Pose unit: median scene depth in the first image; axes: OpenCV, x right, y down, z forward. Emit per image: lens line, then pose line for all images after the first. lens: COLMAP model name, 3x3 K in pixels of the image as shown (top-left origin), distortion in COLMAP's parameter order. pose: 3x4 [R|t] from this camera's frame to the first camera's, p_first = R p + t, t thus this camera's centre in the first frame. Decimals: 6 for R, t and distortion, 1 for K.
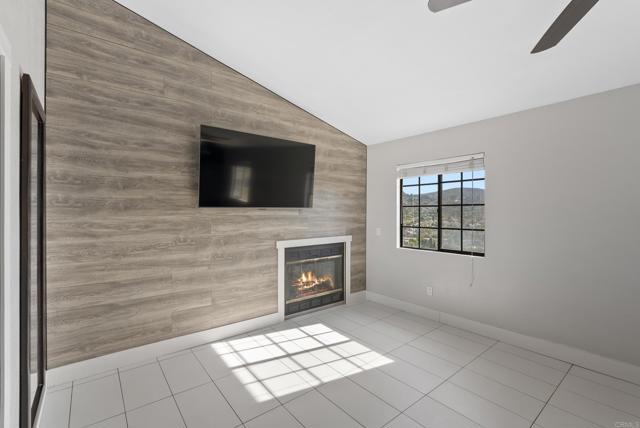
lens RADIAL K [[293.2, 0, 321.5], [0, 293.2, 210.5], [0, 0, 1]] dist [-0.005487, 0.001357]
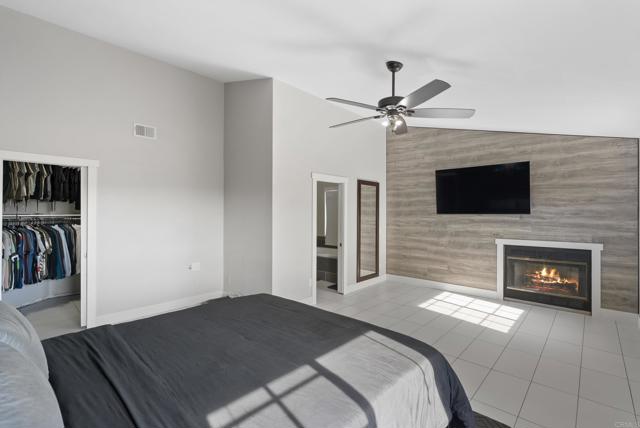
lens RADIAL K [[293.2, 0, 320.1], [0, 293.2, 214.2], [0, 0, 1]] dist [-0.005487, 0.001357]
pose [[0.132969, -0.003692, -0.991113, 1.173000], [-0.008388, 0.999953, -0.004850, 0.004848], [0.991085, 0.008959, 0.132932, 0.008994]]
